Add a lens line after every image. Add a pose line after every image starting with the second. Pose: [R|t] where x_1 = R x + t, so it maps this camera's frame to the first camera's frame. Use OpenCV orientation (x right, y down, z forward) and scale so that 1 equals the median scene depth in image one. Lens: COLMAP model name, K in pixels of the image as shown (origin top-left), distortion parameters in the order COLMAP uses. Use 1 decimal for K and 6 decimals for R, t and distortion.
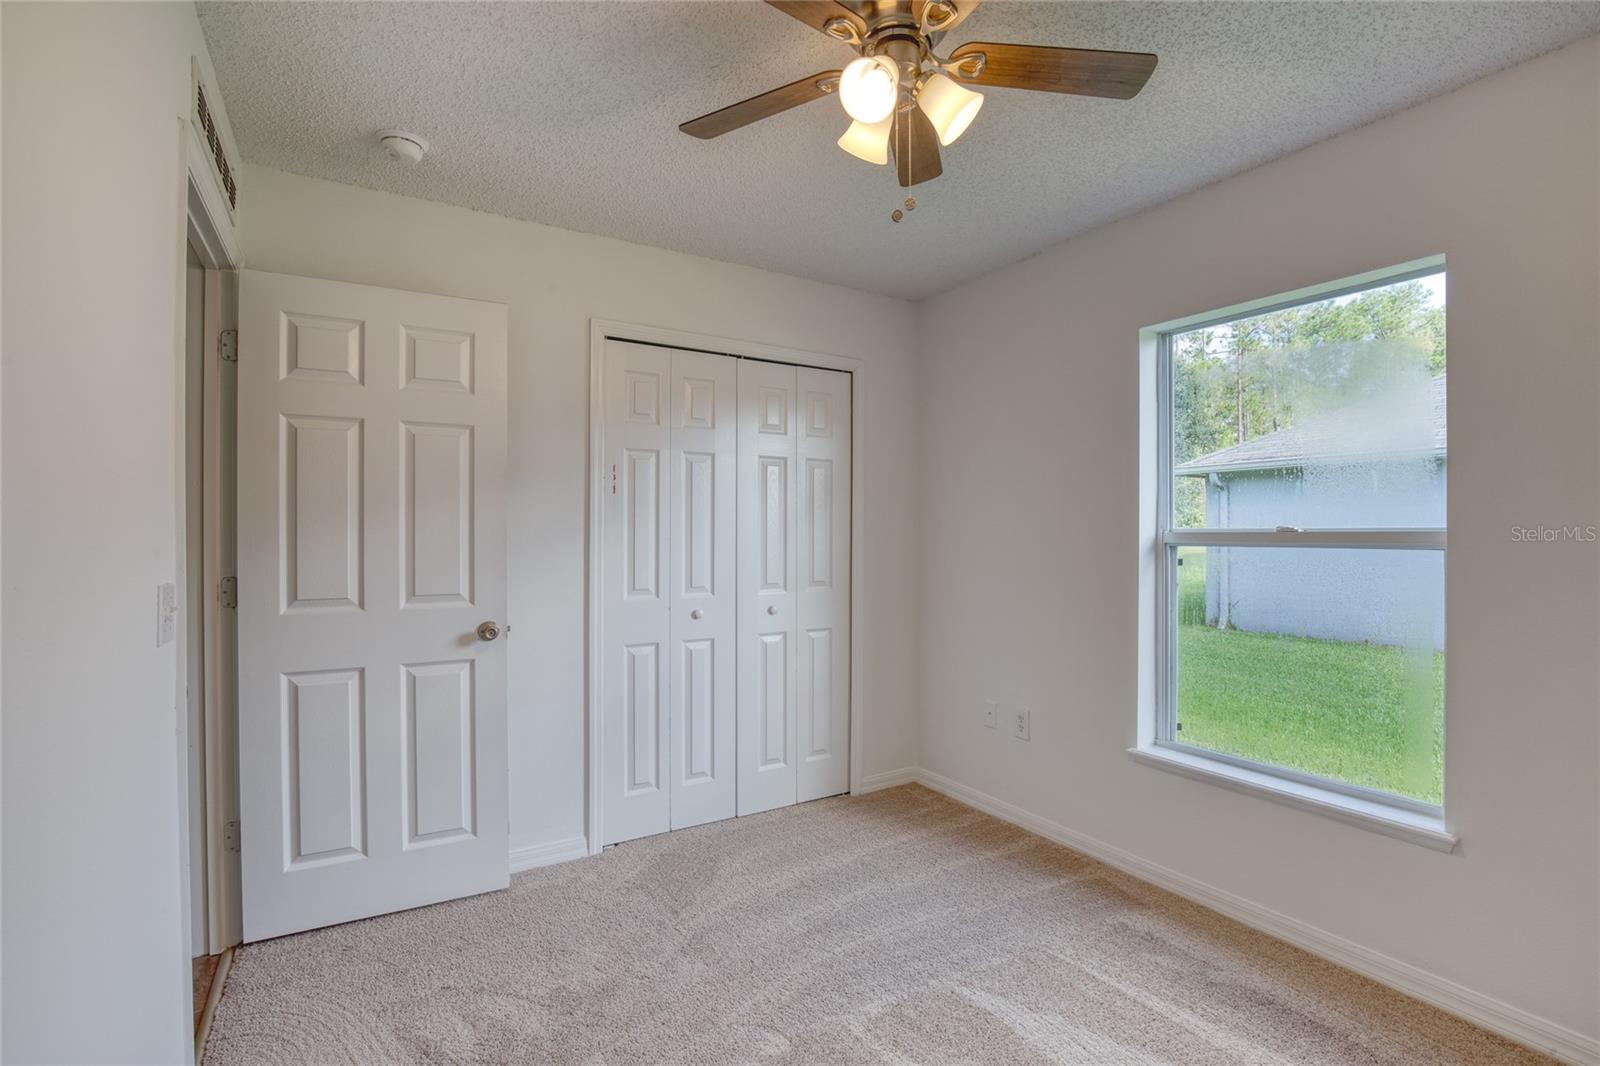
lens RADIAL K [[739.1, 0, 803.7], [0, 739.1, 533.8], [0, 0, 1]] dist [-0.029710, 0.000355]
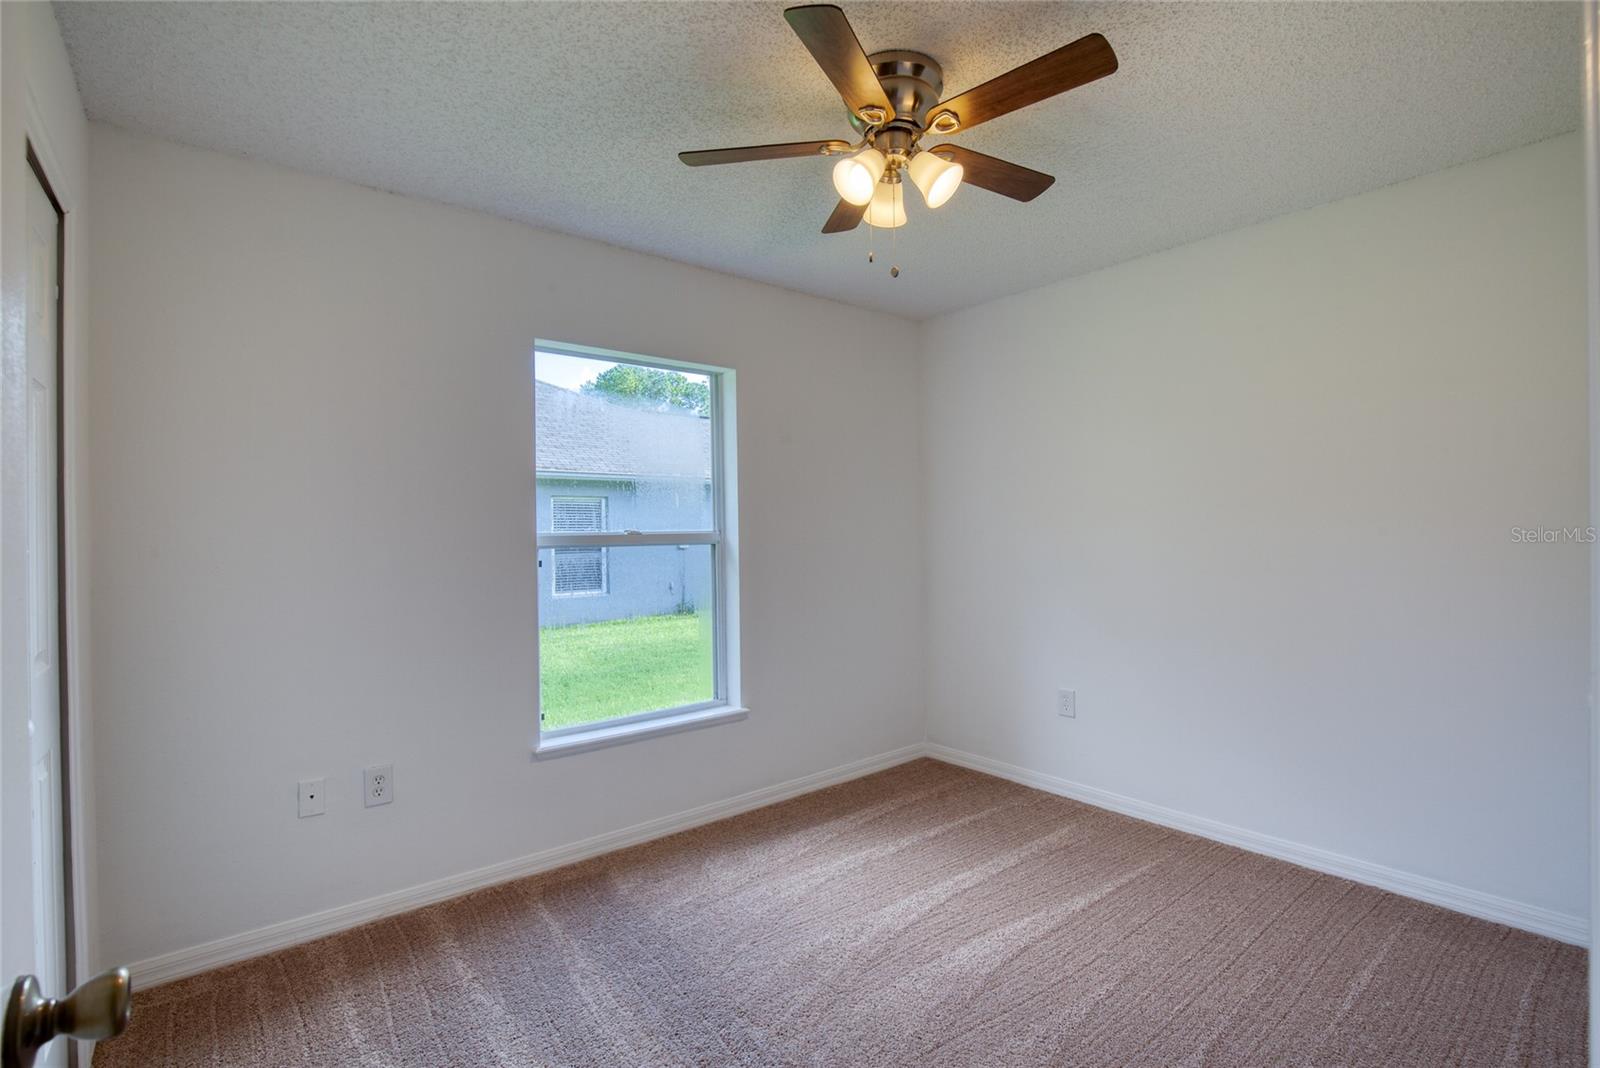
lens RADIAL K [[739.1, 0, 803.7], [0, 739.1, 534.8], [0, 0, 1]] dist [-0.029710, 0.000355]
pose [[-0.126680, 0.005870, 0.991926, -0.663199], [0.025998, 0.999659, -0.002596, 0.008251], [-0.991603, 0.025459, -0.126789, 0.815752]]
